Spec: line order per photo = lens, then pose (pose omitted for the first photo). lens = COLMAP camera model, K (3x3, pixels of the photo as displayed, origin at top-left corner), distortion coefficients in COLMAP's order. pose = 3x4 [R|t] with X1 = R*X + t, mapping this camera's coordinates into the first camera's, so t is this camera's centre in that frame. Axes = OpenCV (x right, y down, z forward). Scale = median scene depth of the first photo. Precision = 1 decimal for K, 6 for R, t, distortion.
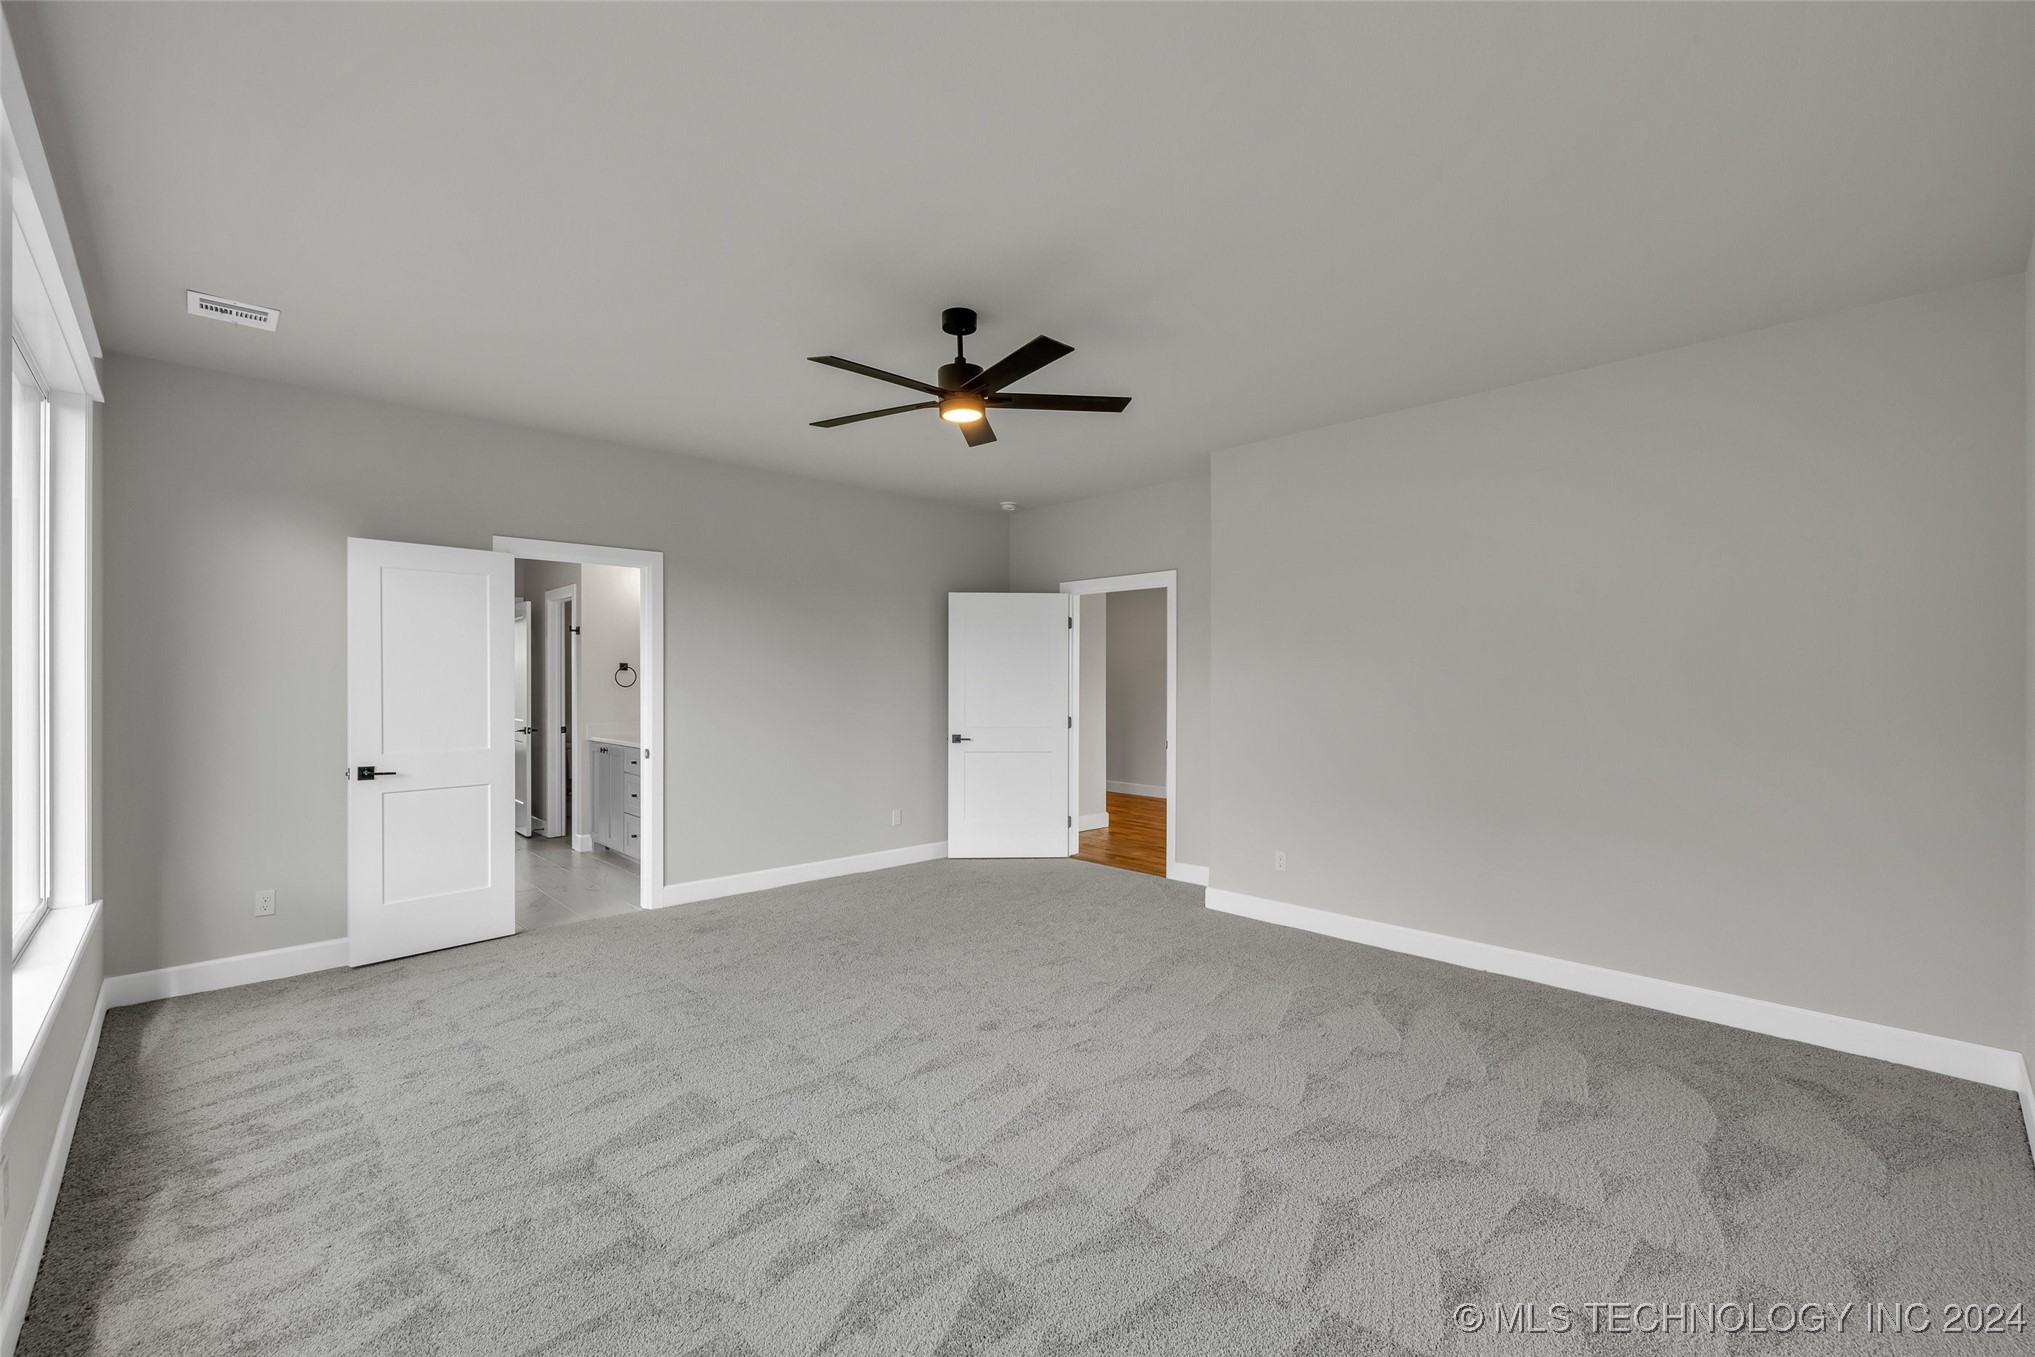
lens RADIAL K [[864.1, 0, 980.1], [0, 864.1, 686.3], [0, 0, 1]] dist [0.000833, 0.000437]
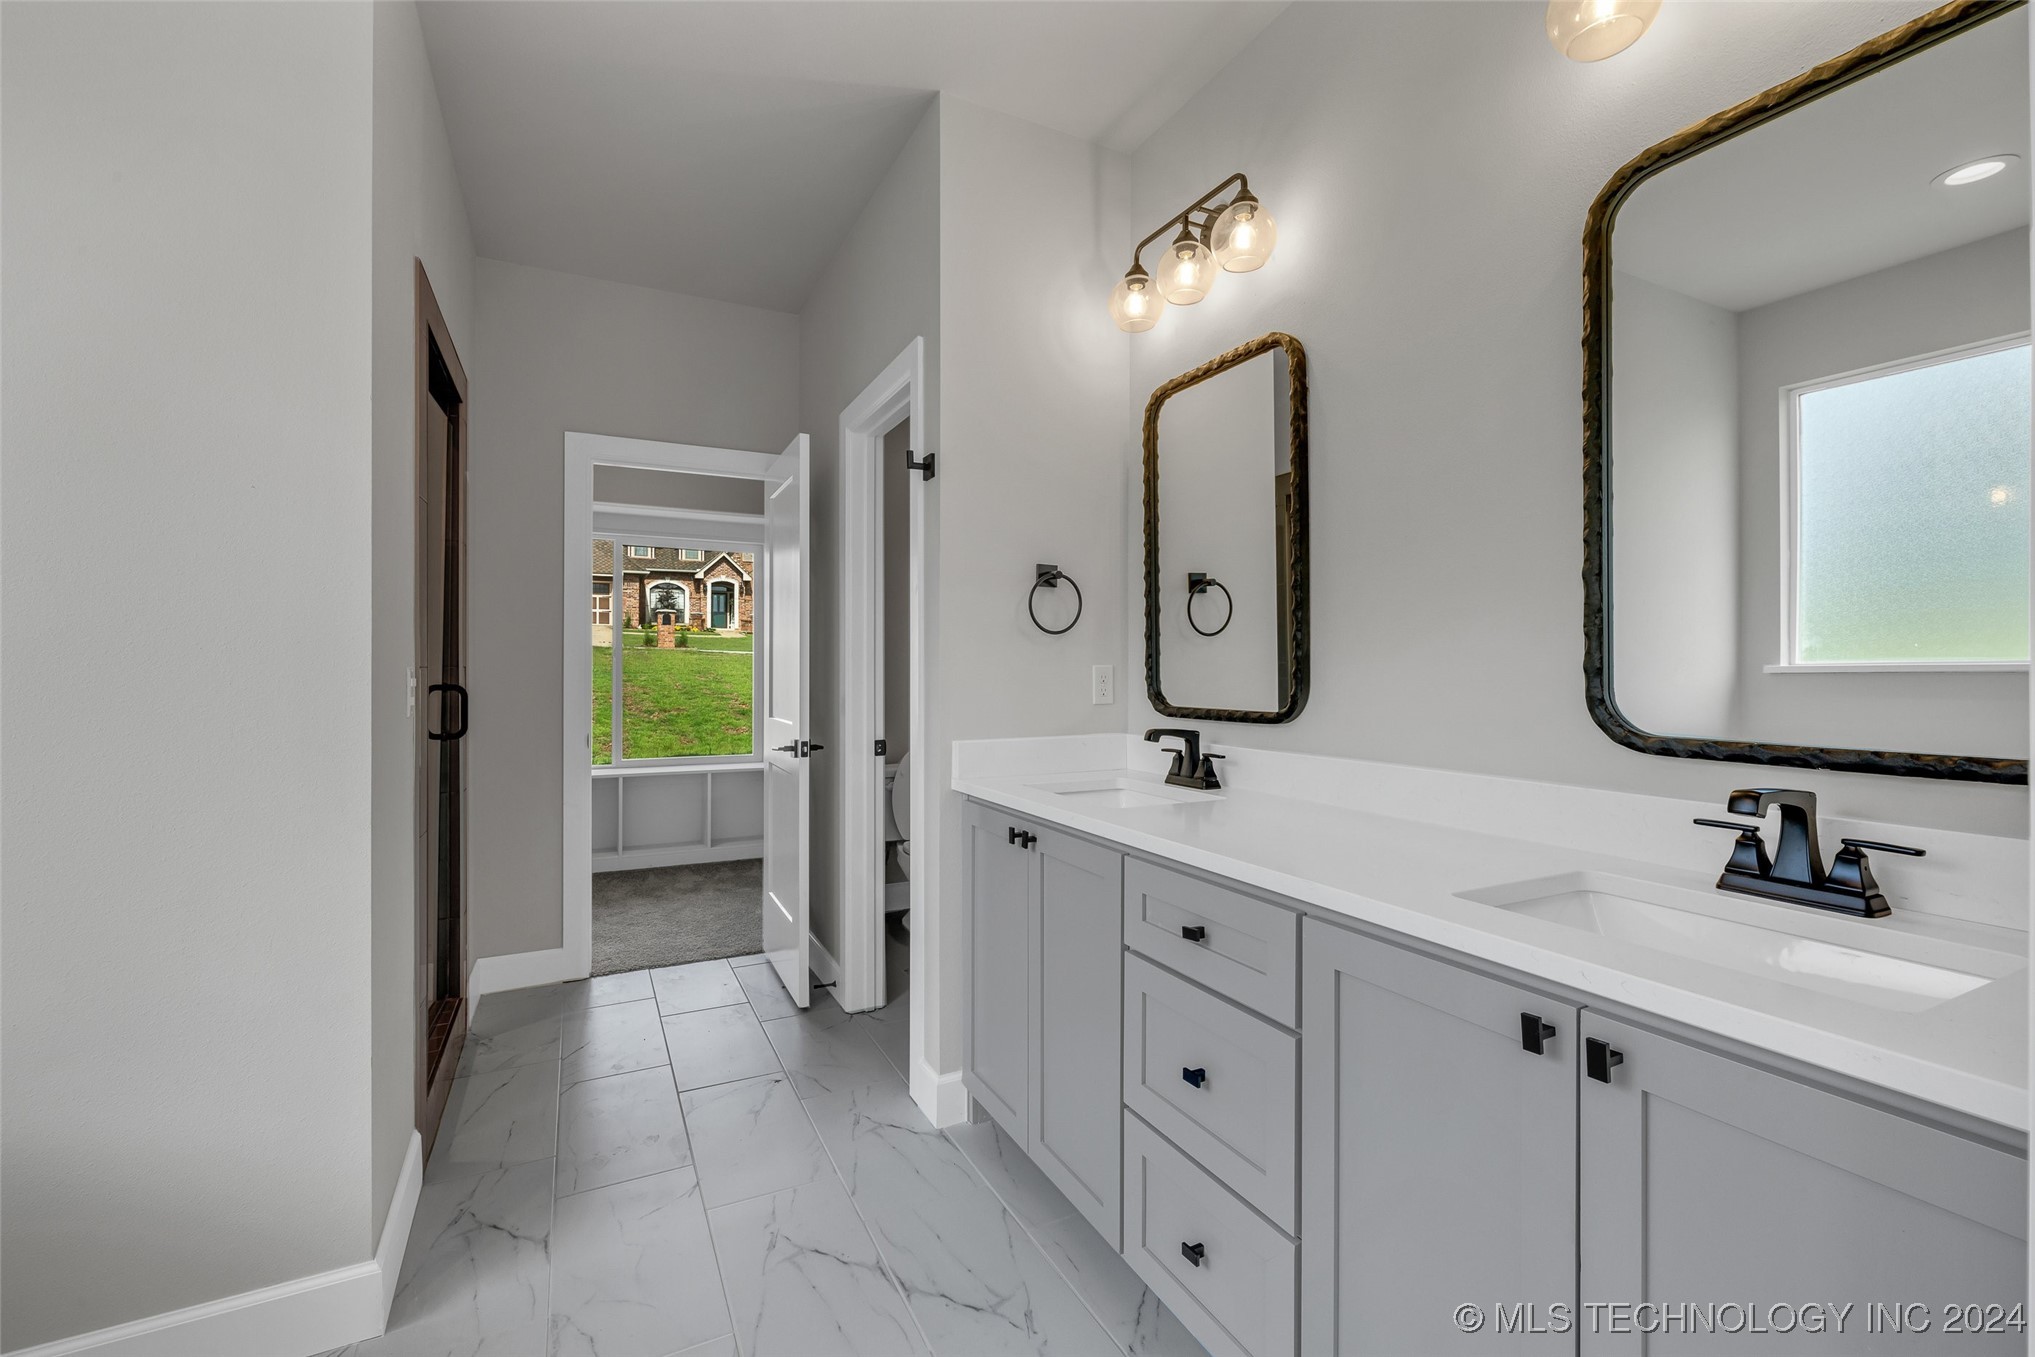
lens RADIAL K [[856.4, 0, 1014.8], [0, 856.4, 668.6], [0, 0, 1]] dist [-0.000270, 0.000346]
pose [[0.965116, -0.003257, -0.261803, -0.336867], [-0.000113, 0.999917, -0.012859, 0.018587], [0.261823, 0.012440, 0.965036, 0.669506]]
